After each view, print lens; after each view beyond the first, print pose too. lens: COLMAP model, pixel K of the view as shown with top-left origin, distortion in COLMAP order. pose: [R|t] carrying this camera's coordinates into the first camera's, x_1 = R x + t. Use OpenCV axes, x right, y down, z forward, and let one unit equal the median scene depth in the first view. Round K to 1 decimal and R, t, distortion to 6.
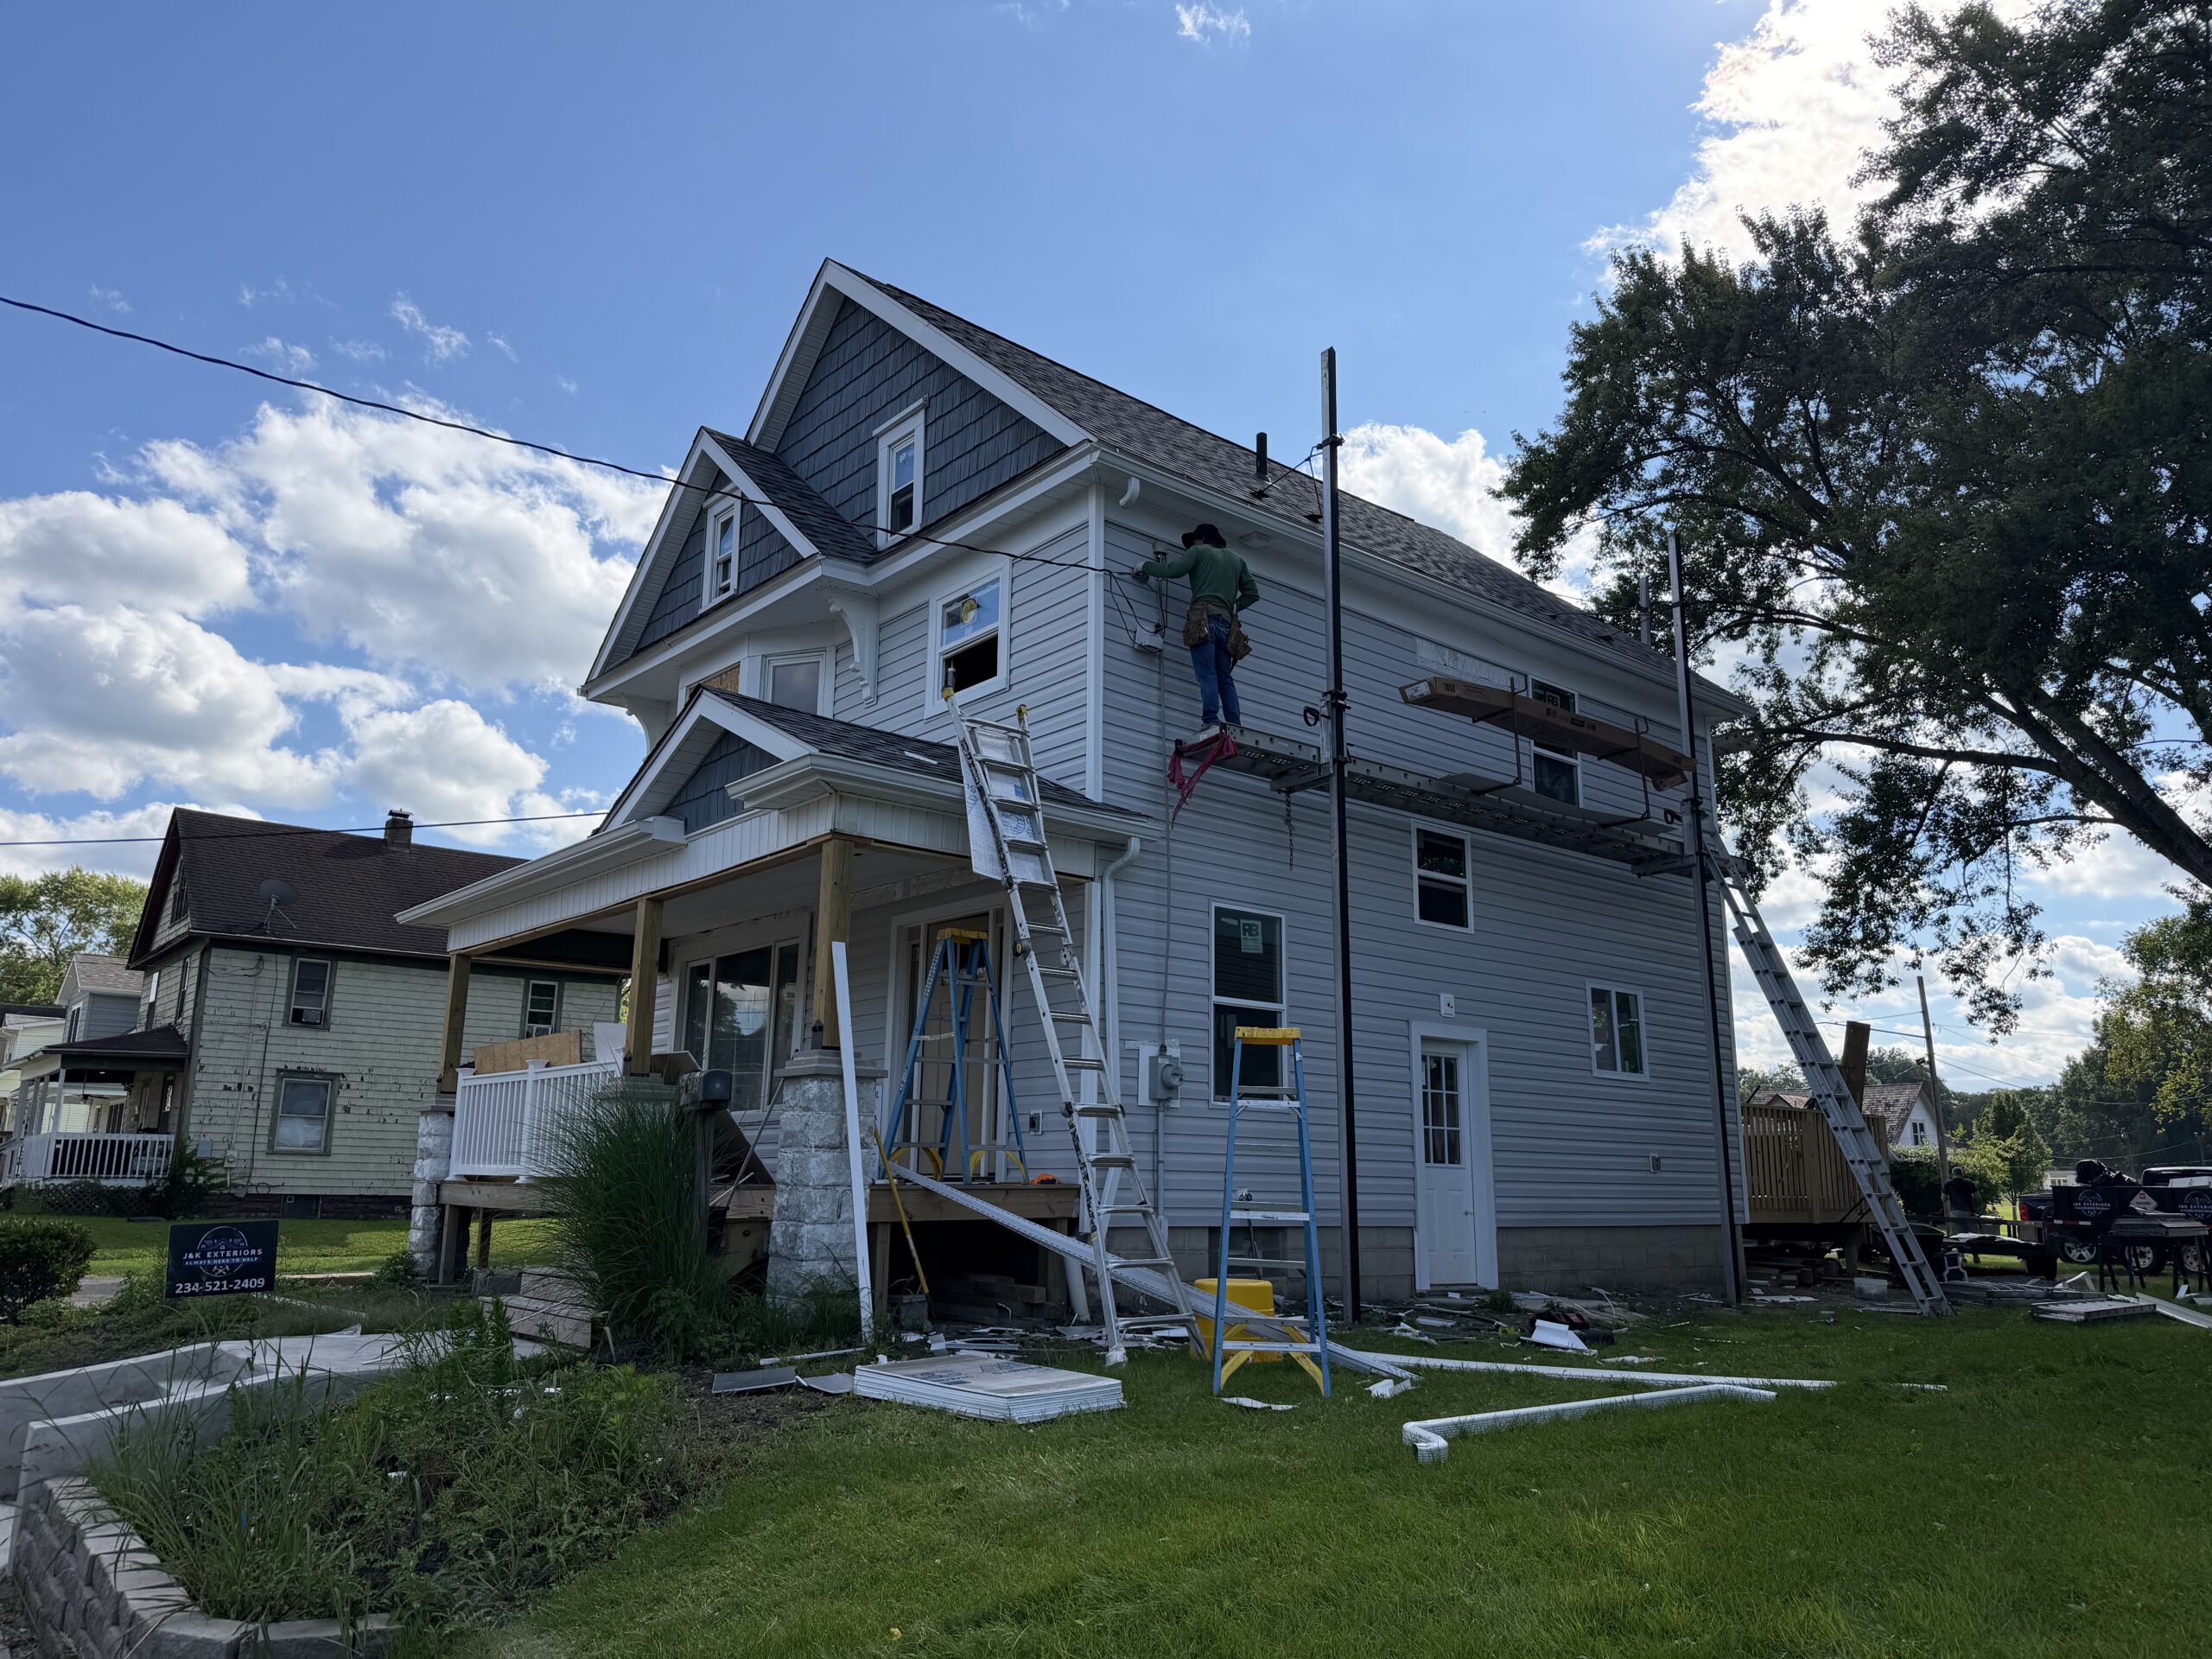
lens RADIAL K [[1554.2, 0, 1110.7], [0, 1554.2, 821.1], [0, 0, 1]] dist [0.060497, -0.078342]
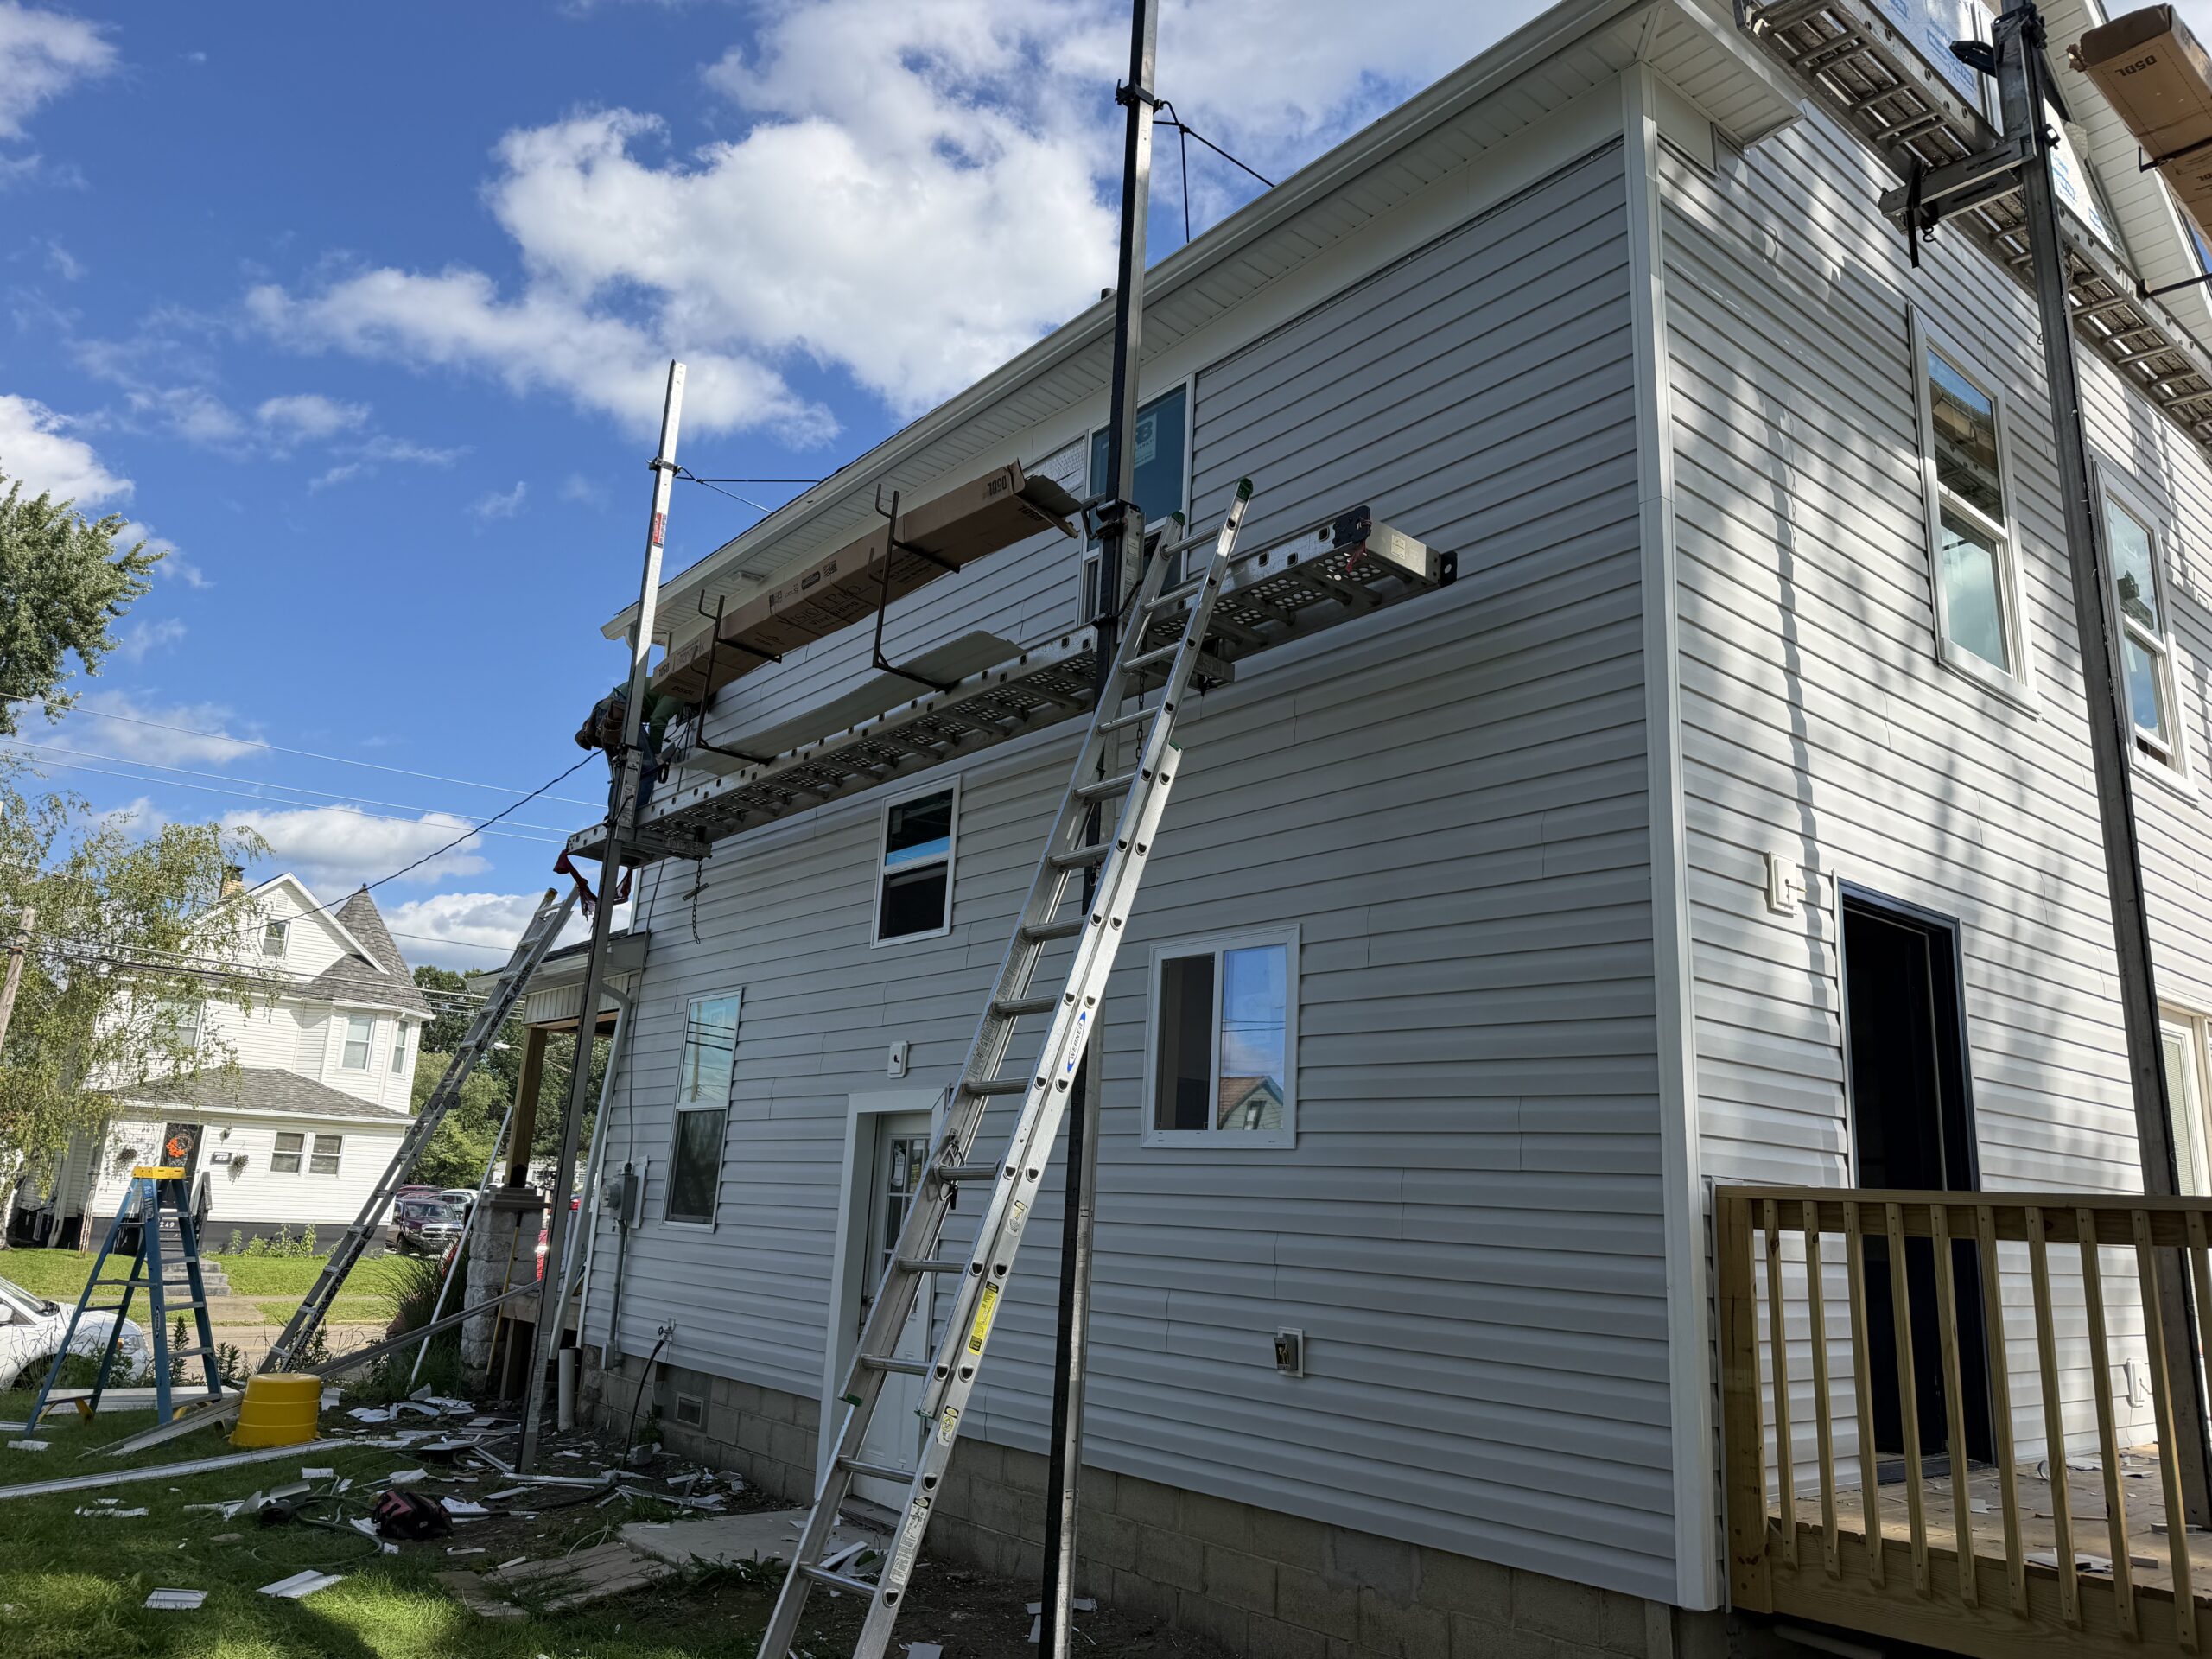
lens RADIAL K [[1554.2, 0, 1086.3], [0, 1554.2, 825.1], [0, 0, 1]] dist [0.060497, -0.078342]
pose [[-0.018953, -0.255004, -0.966754, 0.415494], [0.179345, 0.950378, -0.254200, 0.097991], [0.983604, -0.178200, 0.027721, 0.516166]]
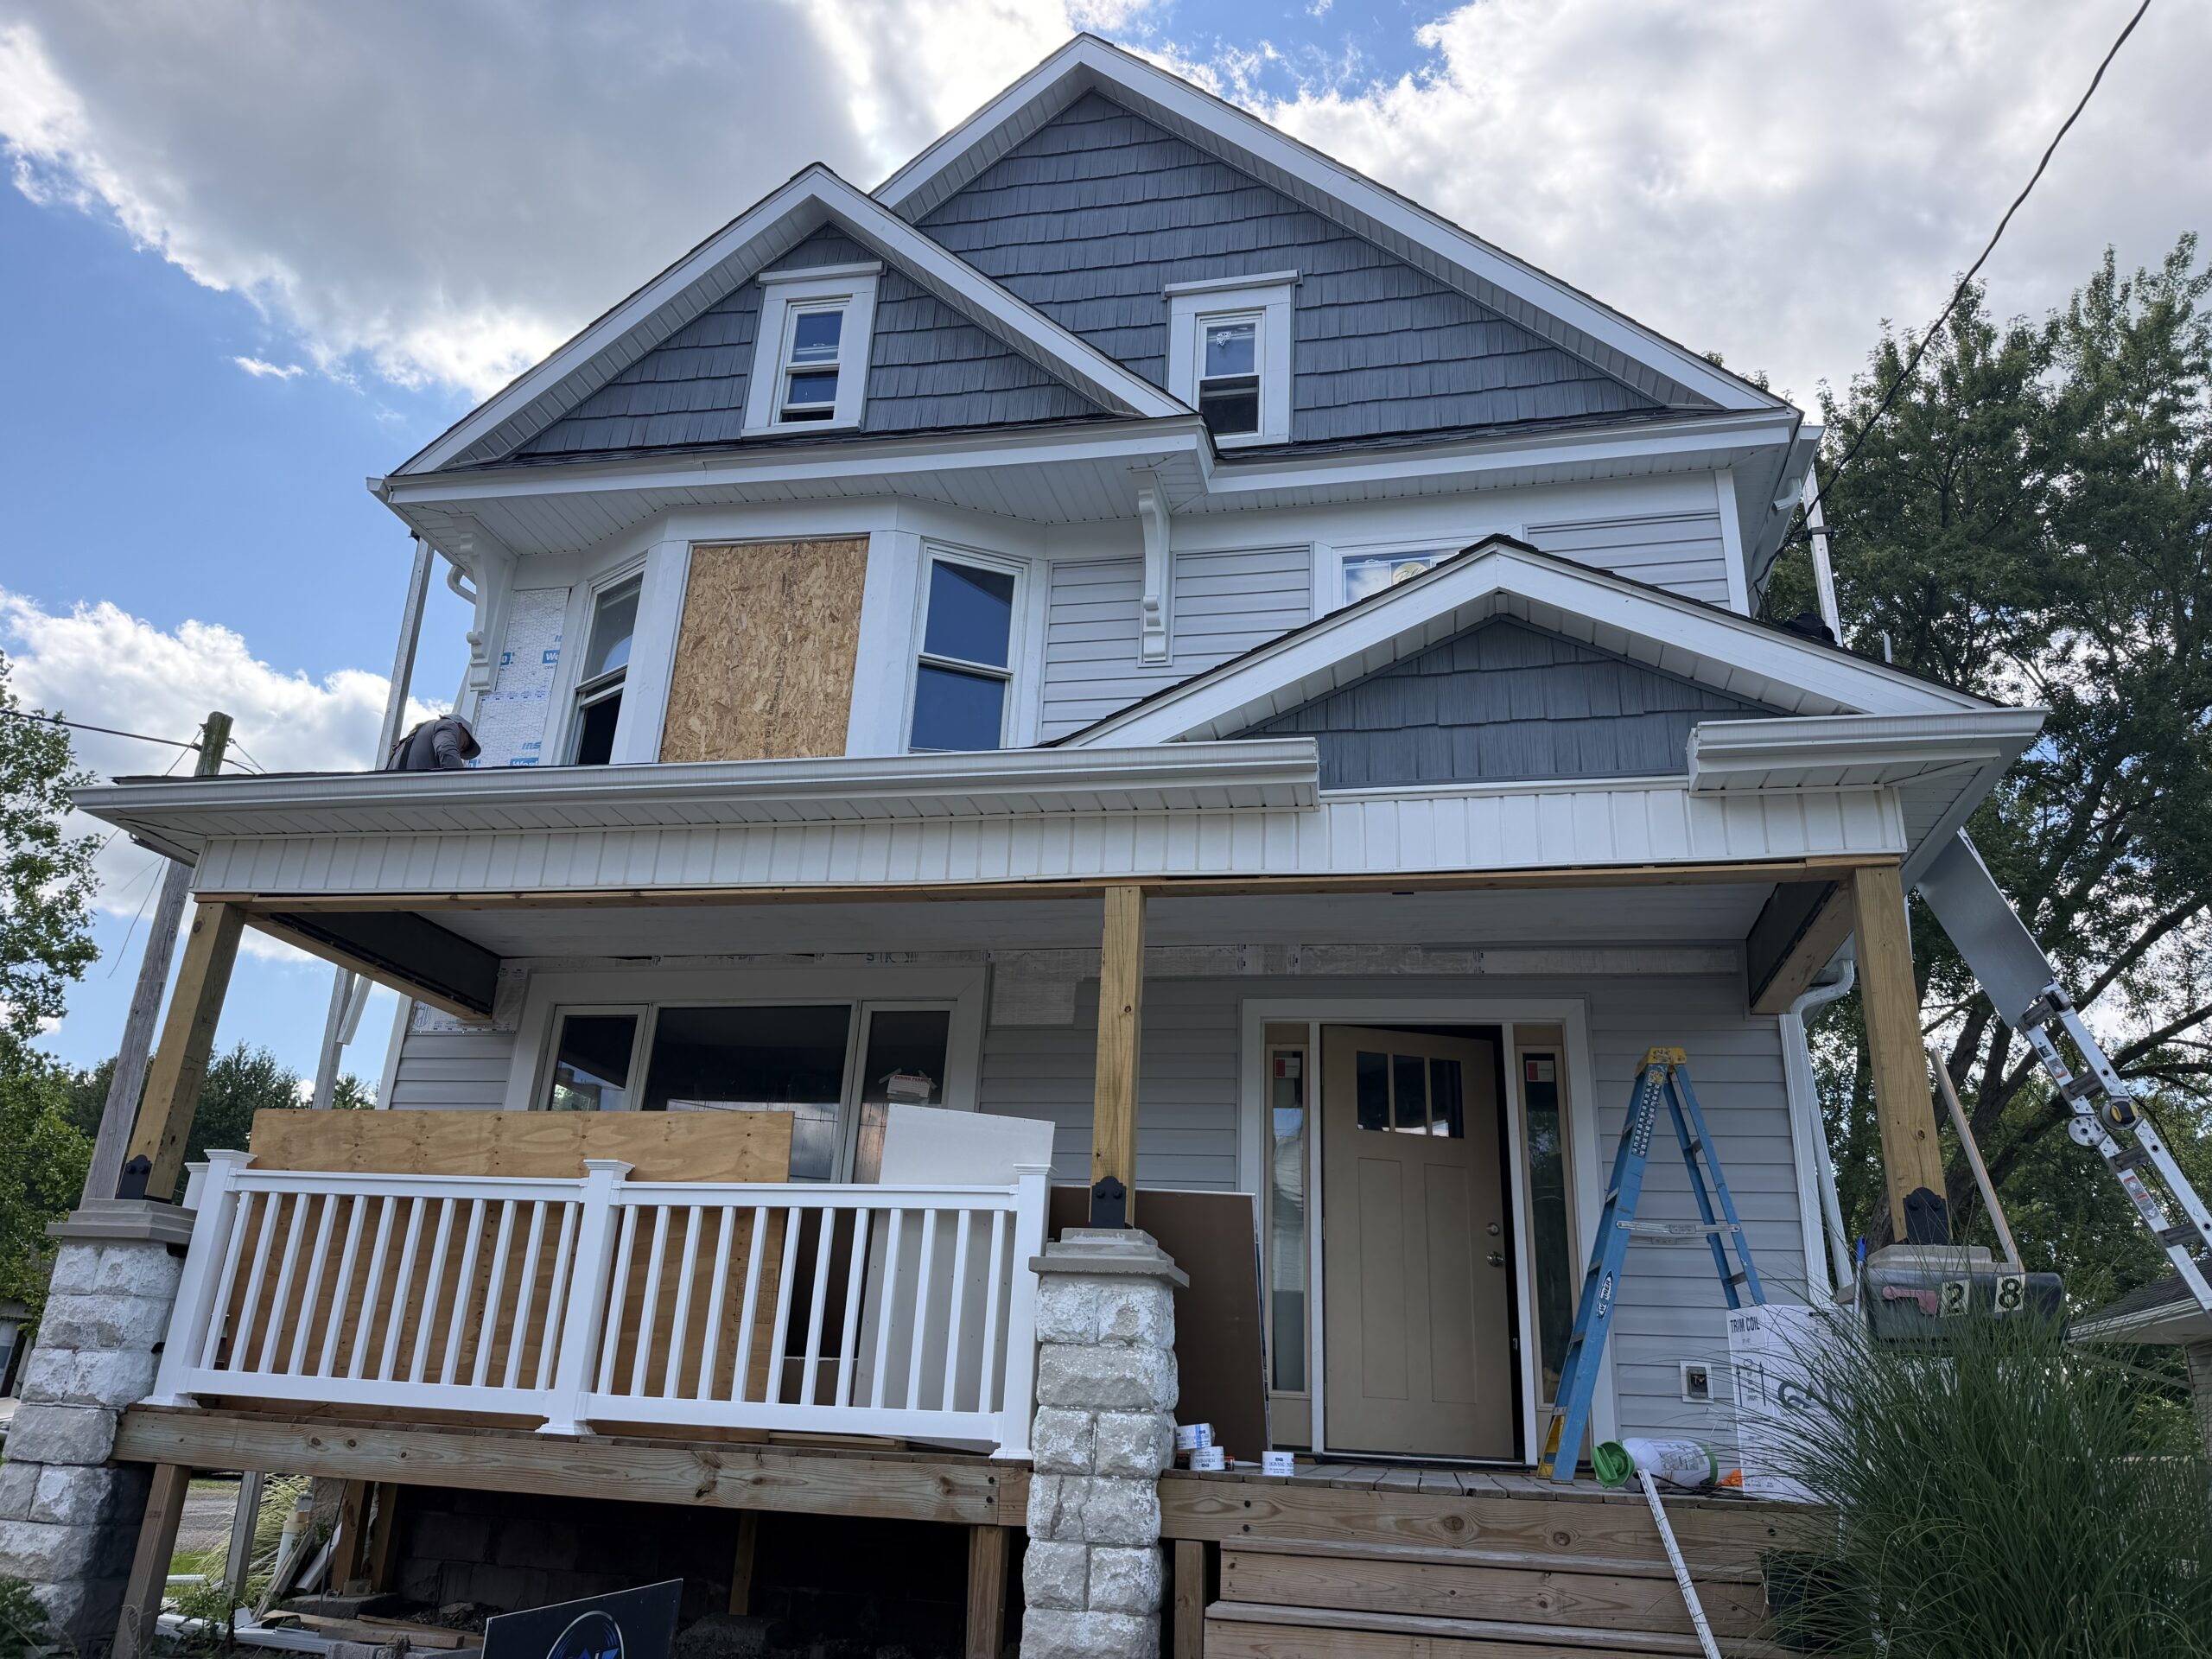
lens RADIAL K [[1554.2, 0, 1109.3], [0, 1554.2, 809.9], [0, 0, 1]] dist [0.060497, -0.078342]
pose [[0.787047, 0.253816, 0.562259, -0.254022], [-0.178235, 0.966126, -0.186638, 0.052016], [-0.590585, 0.046679, 0.805625, 0.247053]]
